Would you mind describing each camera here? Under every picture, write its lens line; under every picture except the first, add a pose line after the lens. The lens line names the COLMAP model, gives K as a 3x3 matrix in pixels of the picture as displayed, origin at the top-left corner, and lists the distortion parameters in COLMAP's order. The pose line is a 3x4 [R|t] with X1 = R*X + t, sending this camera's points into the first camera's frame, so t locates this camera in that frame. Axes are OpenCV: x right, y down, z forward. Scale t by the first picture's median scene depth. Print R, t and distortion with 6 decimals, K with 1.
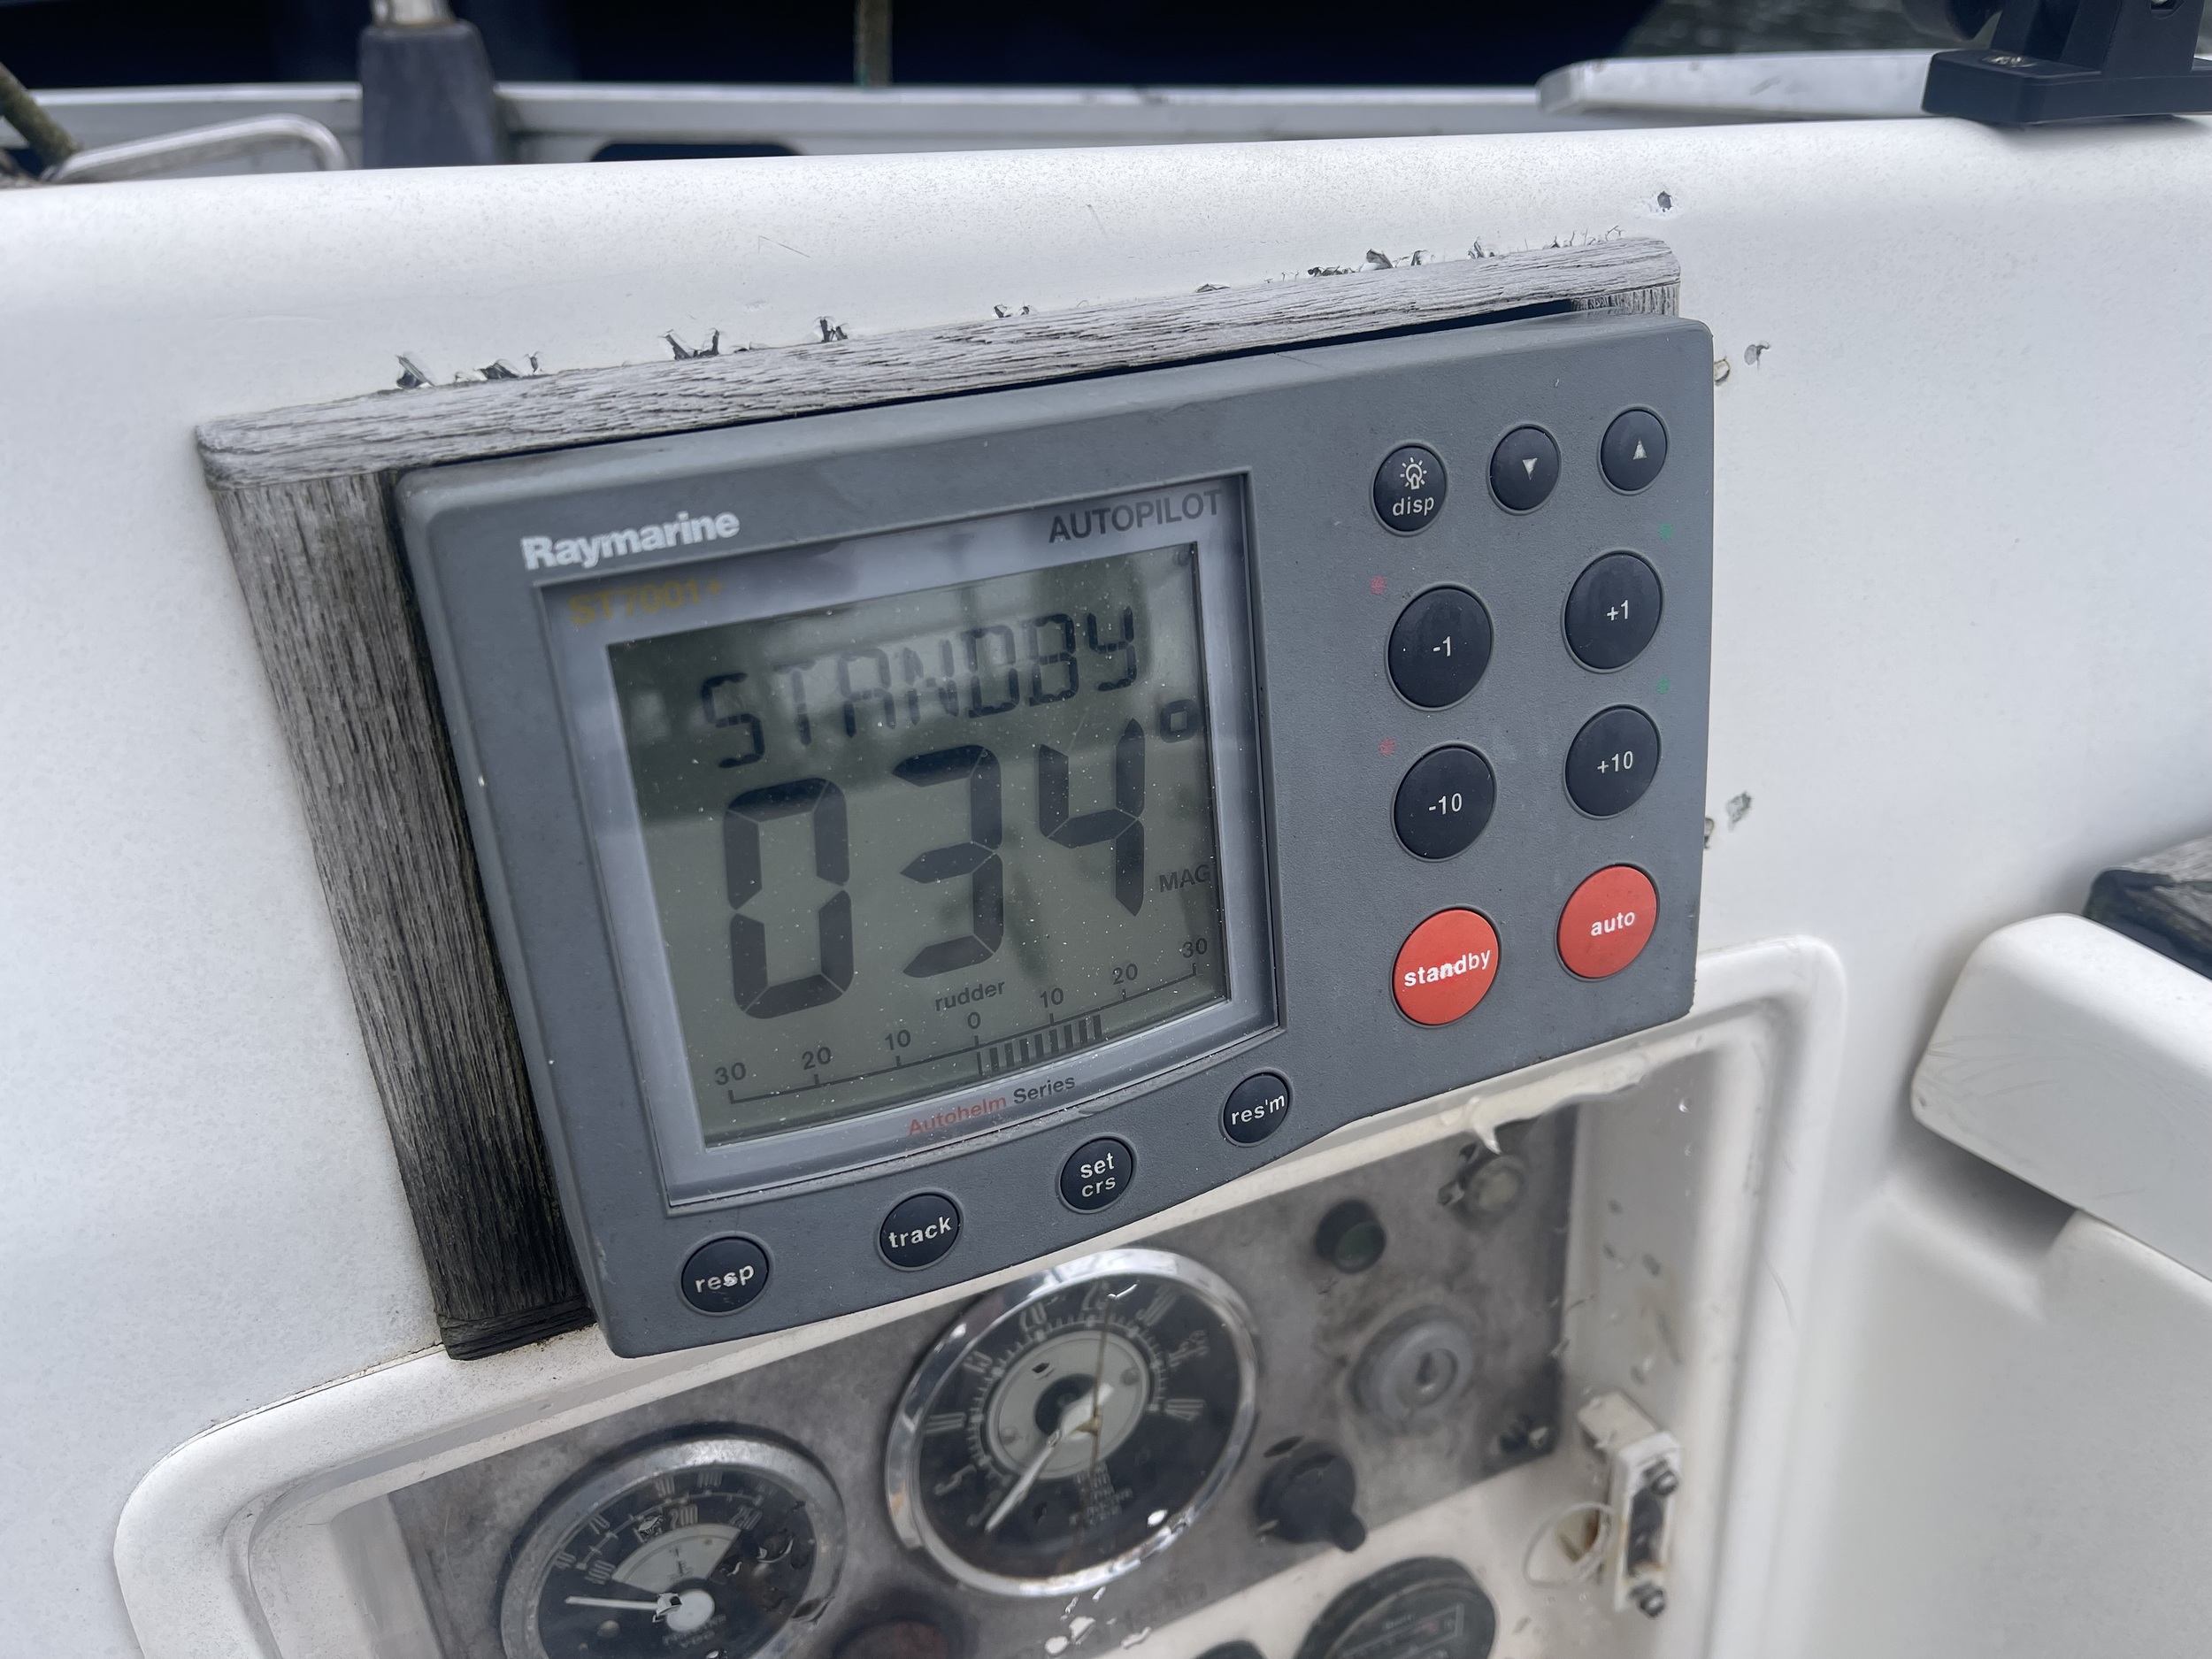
lens RADIAL K [[1781.8, 0, 1106.0], [0, 1781.8, 829.5], [0, 0, 1]] dist [0.035548, -0.104292]
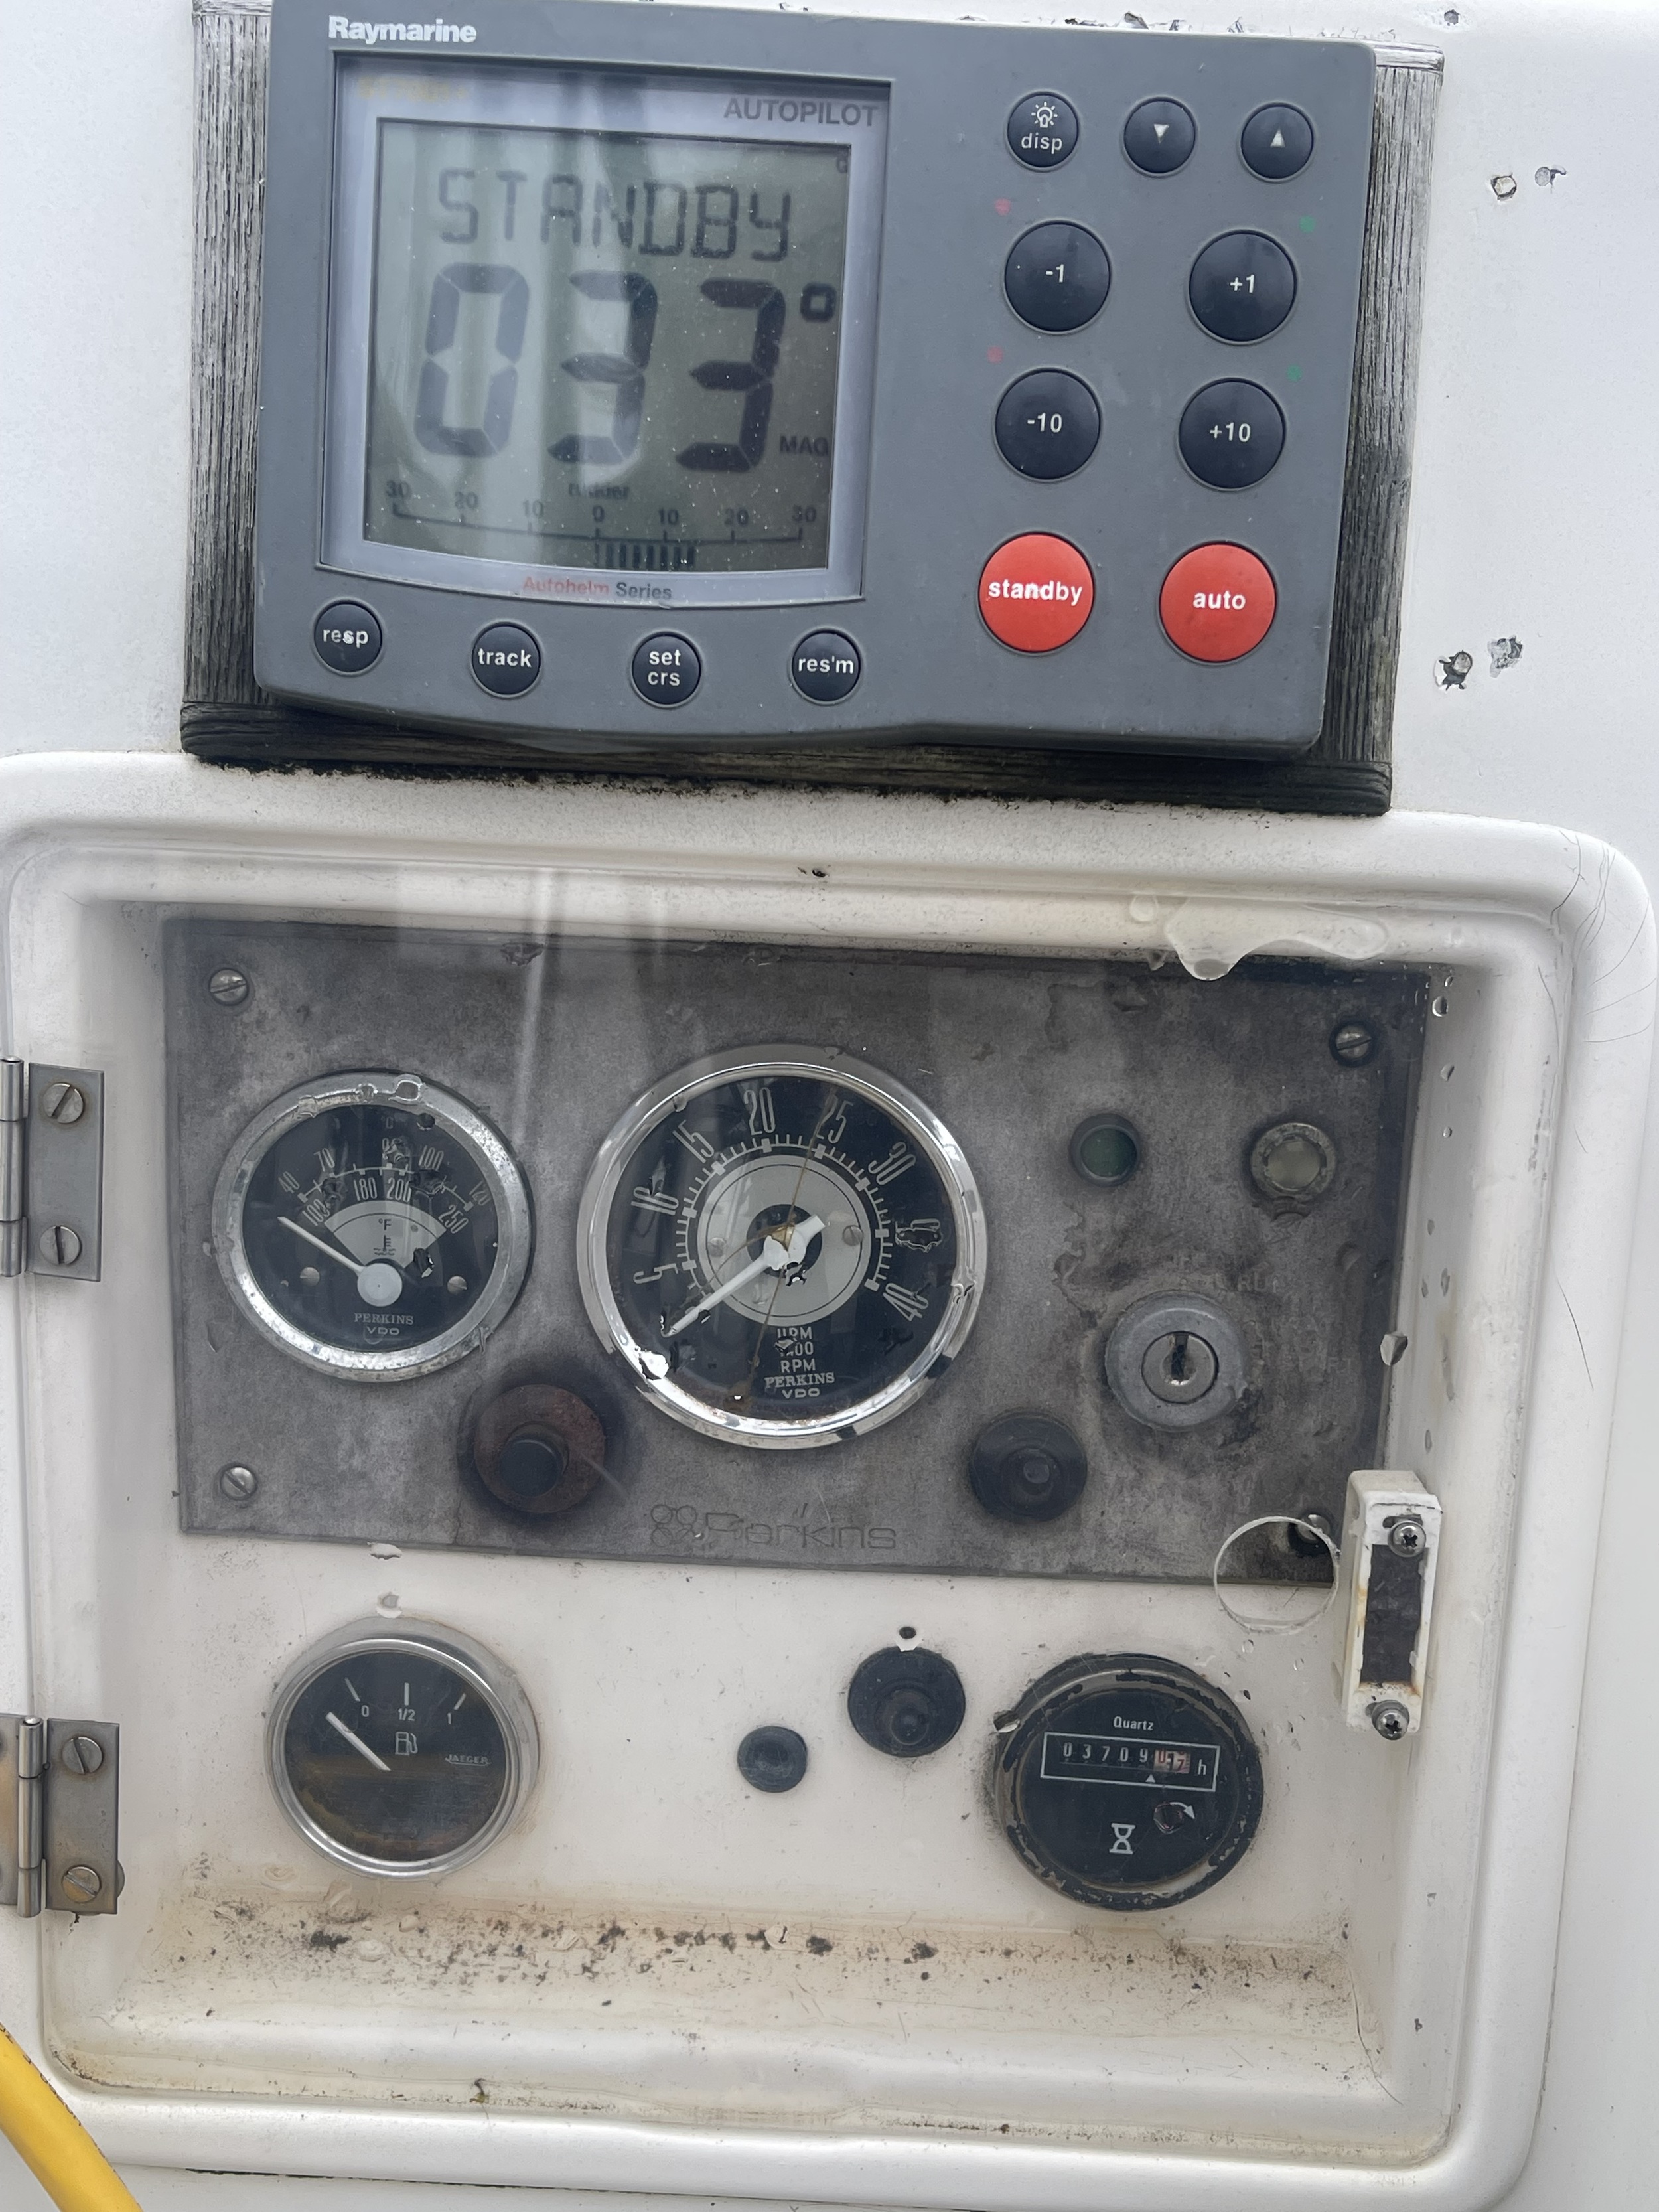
lens RADIAL K [[2379.2, 0, 829.5], [0, 2379.2, 1106.0], [0, 0, 1]] dist [0.020638, -0.009772]
pose [[0.890944, 0.185060, -0.414694, 0.783712], [-0.279796, 0.942974, -0.180315, 0.709884], [0.357677, 0.276680, 0.891917, -0.266613]]
